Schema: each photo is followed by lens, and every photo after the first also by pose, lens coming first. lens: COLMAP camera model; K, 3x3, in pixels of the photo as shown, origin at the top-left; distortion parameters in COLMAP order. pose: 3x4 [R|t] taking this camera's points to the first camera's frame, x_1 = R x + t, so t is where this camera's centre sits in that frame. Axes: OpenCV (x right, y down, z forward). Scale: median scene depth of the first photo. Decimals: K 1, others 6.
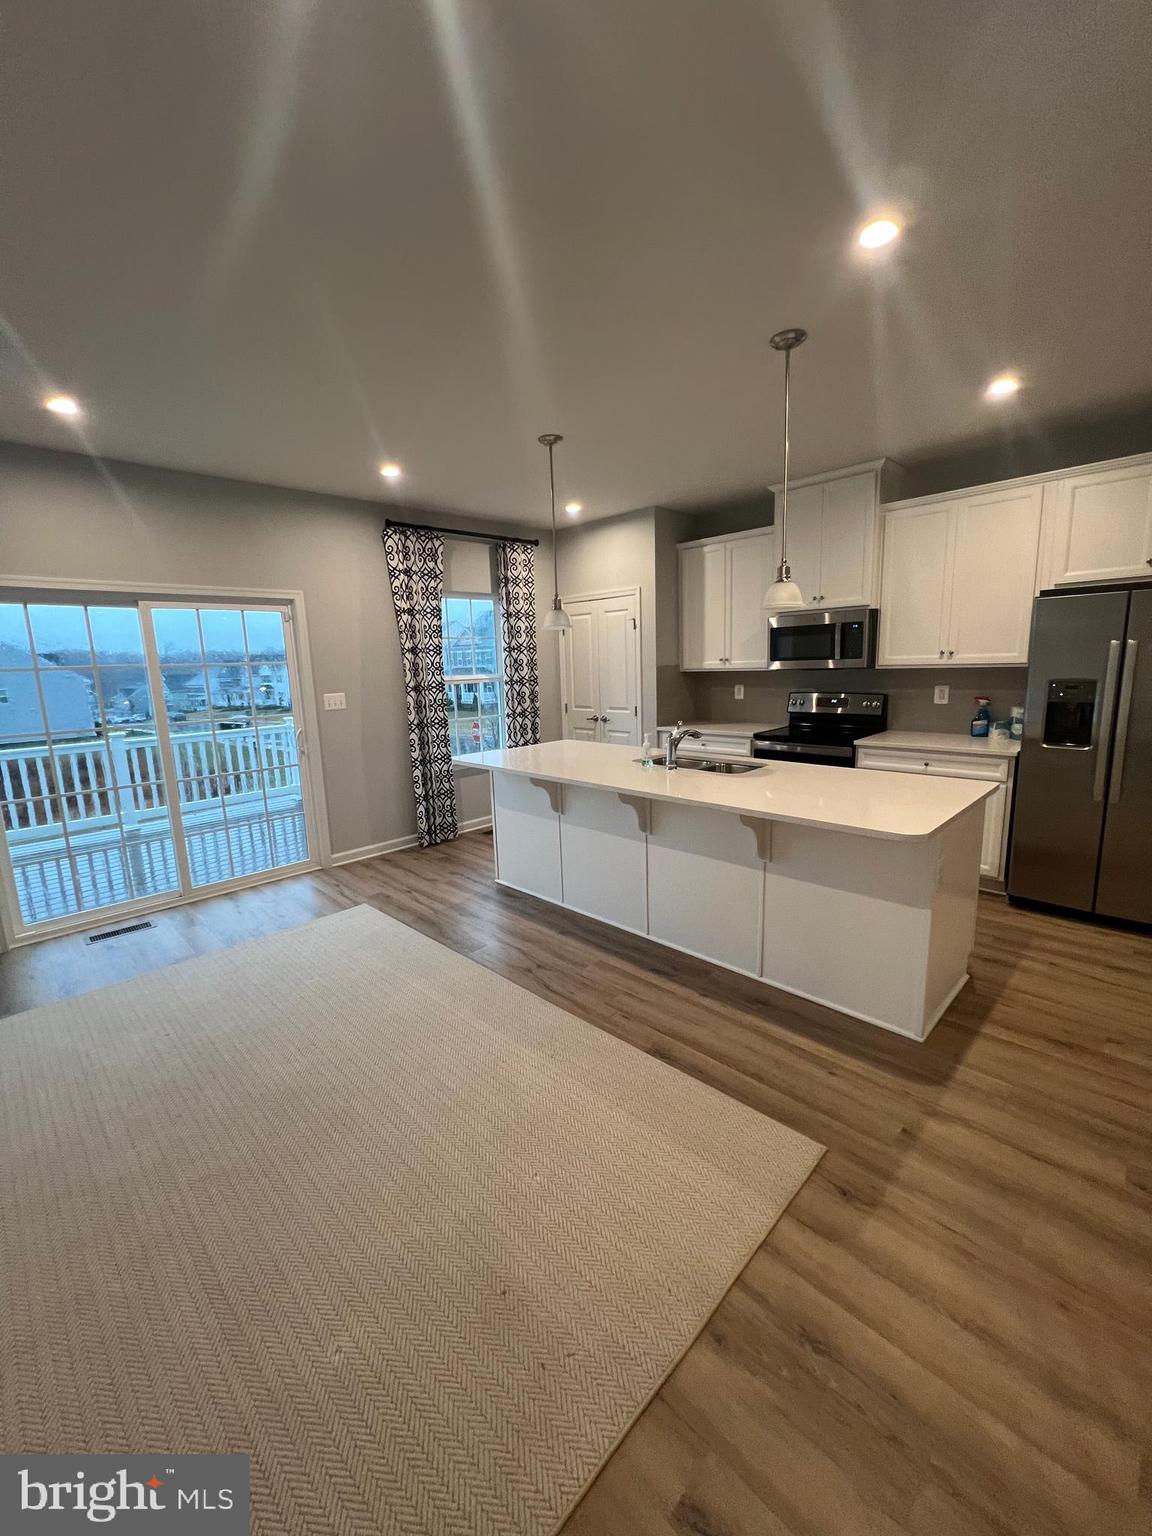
lens RADIAL K [[611.9, 0, 579.2], [0, 611.9, 765.6], [0, 0, 1]] dist [0.000606, 0.000671]
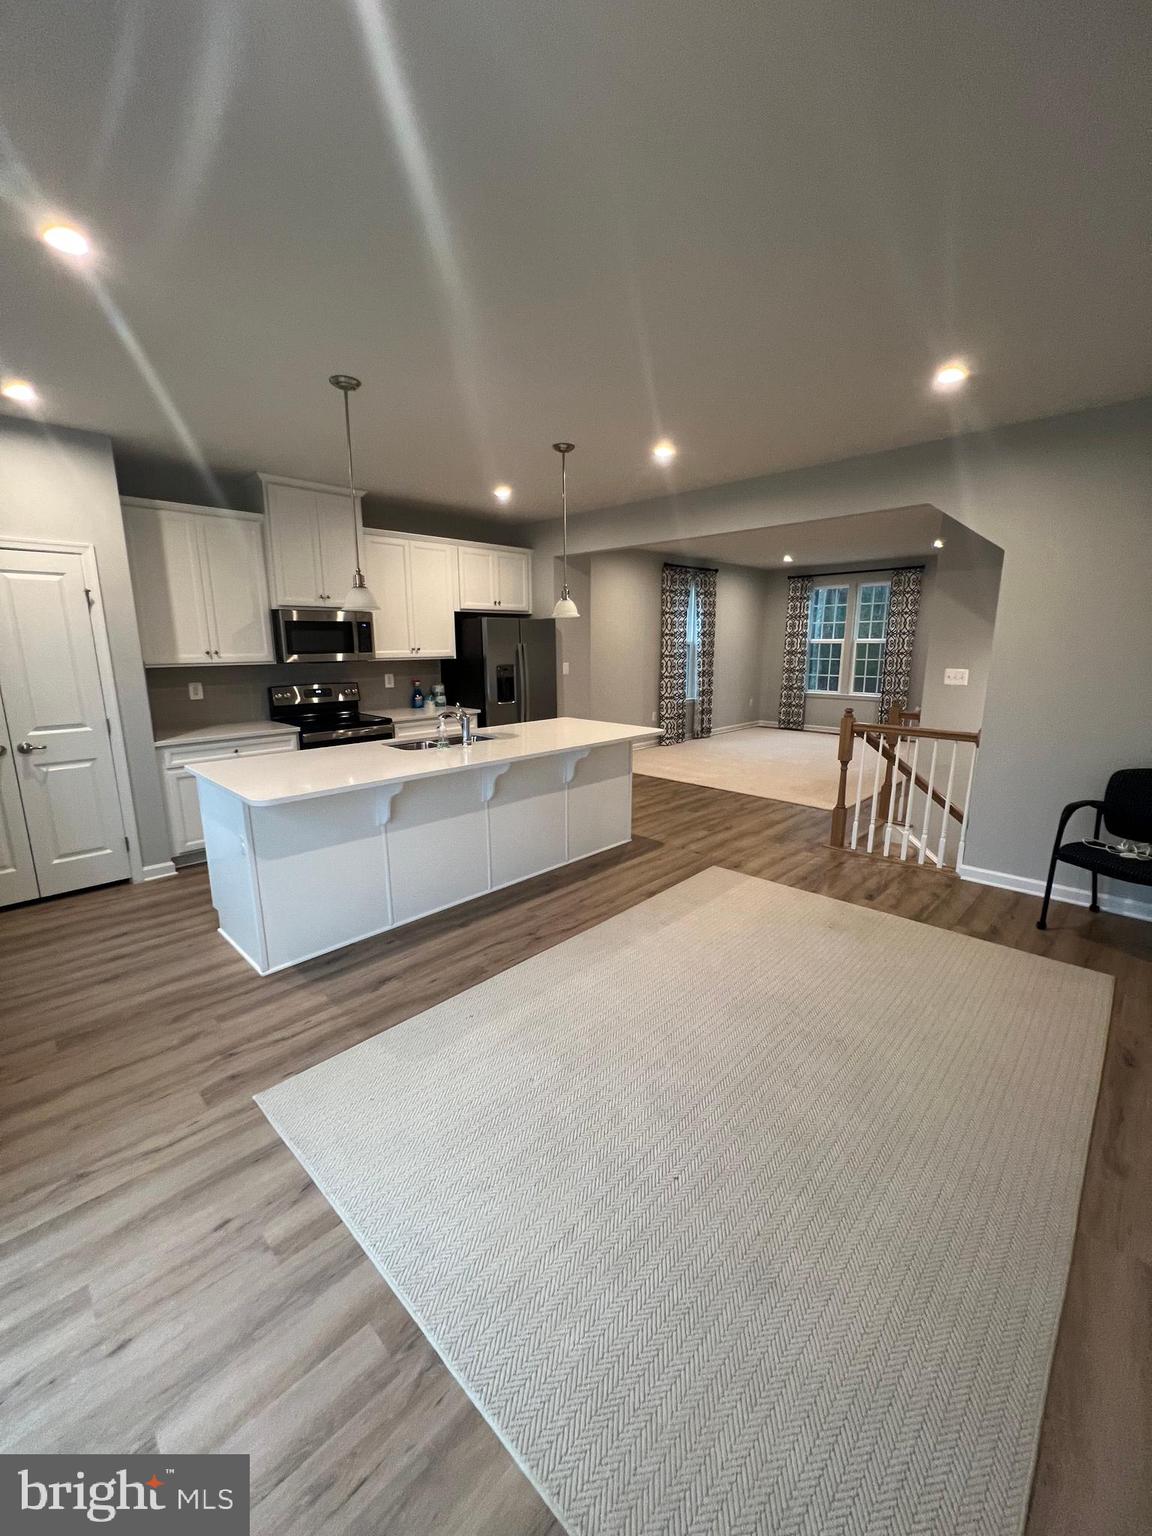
lens RADIAL K [[611.9, 0, 576.5], [0, 611.9, 764.7], [0, 0, 1]] dist [0.000606, 0.000671]
pose [[-0.014548, -0.162887, 0.986538, -0.780612], [0.178439, 0.970381, 0.162850, -0.084638], [-0.983843, 0.178405, 0.014948, 0.626009]]
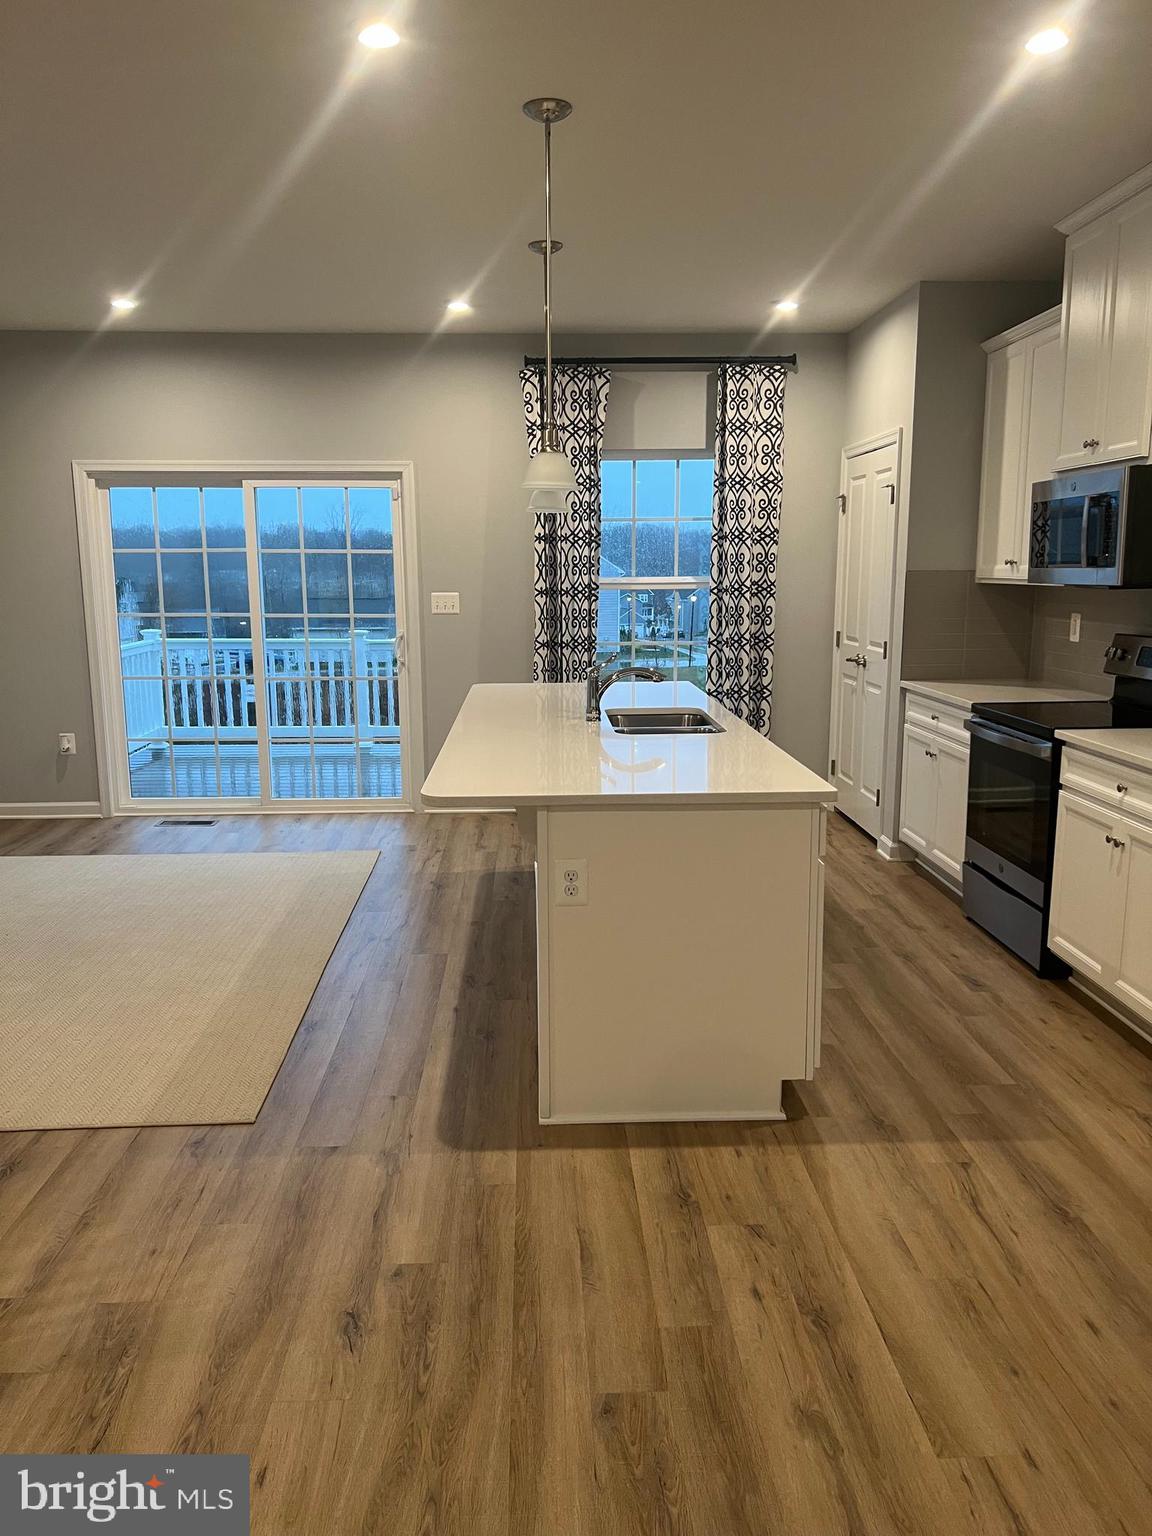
lens RADIAL K [[1148.9, 0, 577.1], [0, 1148.9, 784.4], [0, 0, 1]] dist [0.040180, -0.045907]
pose [[0.735359, 0.155054, -0.659701, 0.786272], [-0.134944, 0.987481, 0.081673, -0.020586], [0.664106, 0.028964, 0.747077, 0.028285]]
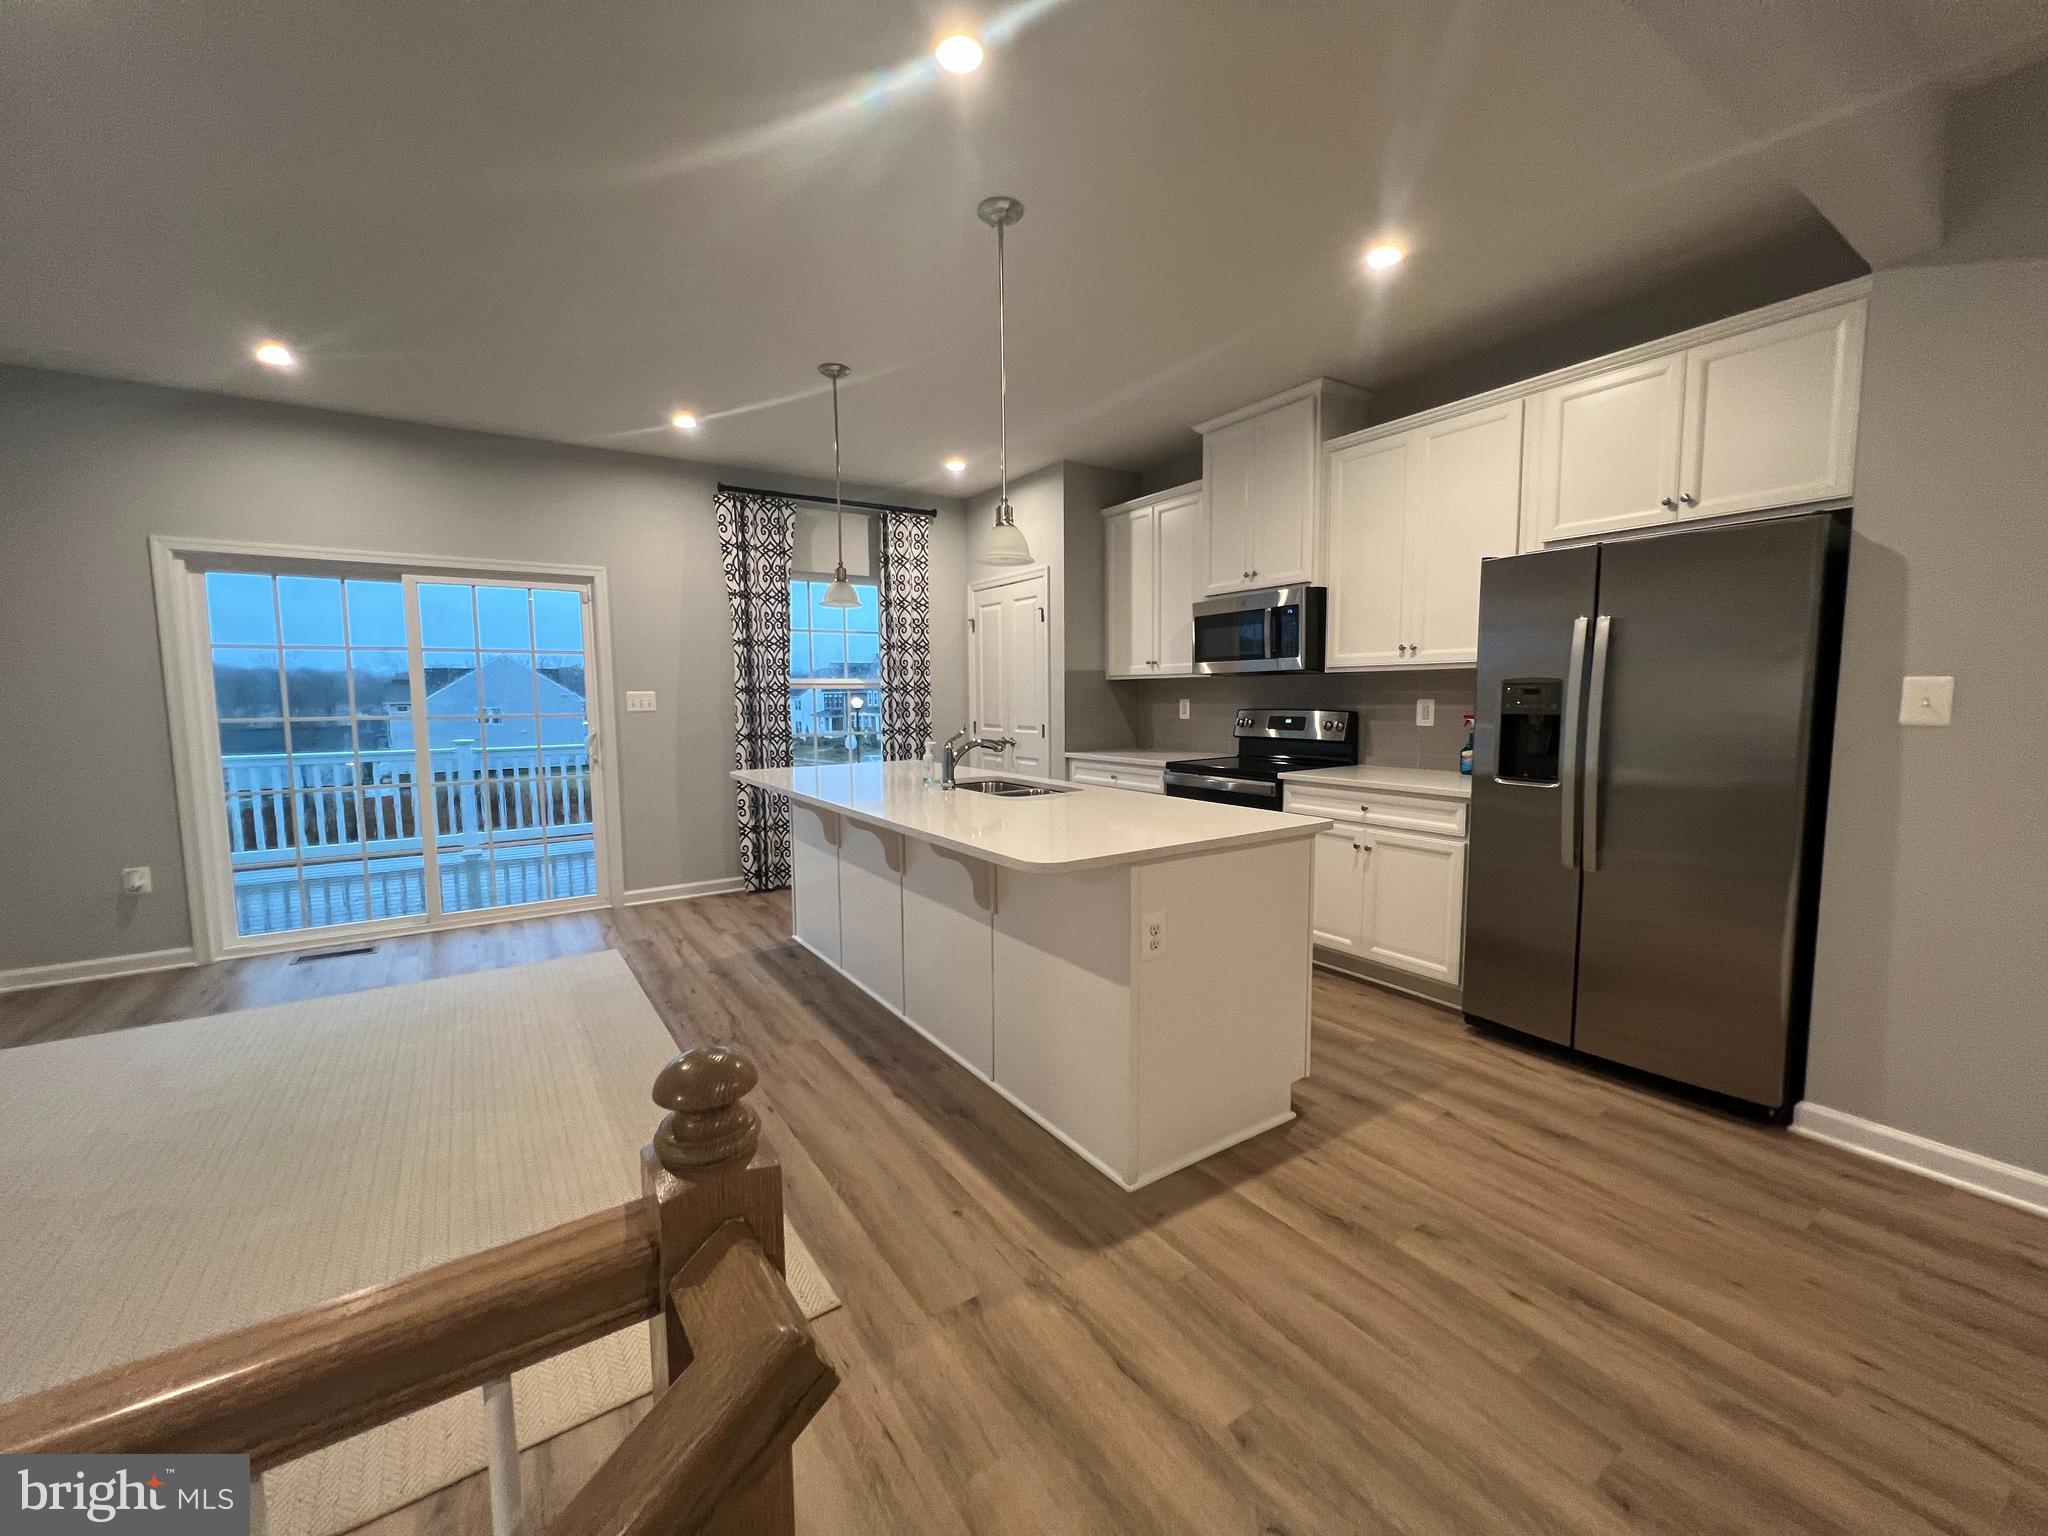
lens RADIAL K [[815.8, 0, 1025.8], [0, 815.8, 767.2], [0, 0, 1]] dist [0.000606, 0.000671]
pose [[0.981096, 0.041184, -0.189091, 0.339650], [-0.055584, 0.995891, -0.071490, 0.034467], [0.185370, 0.080649, 0.979354, 0.040407]]
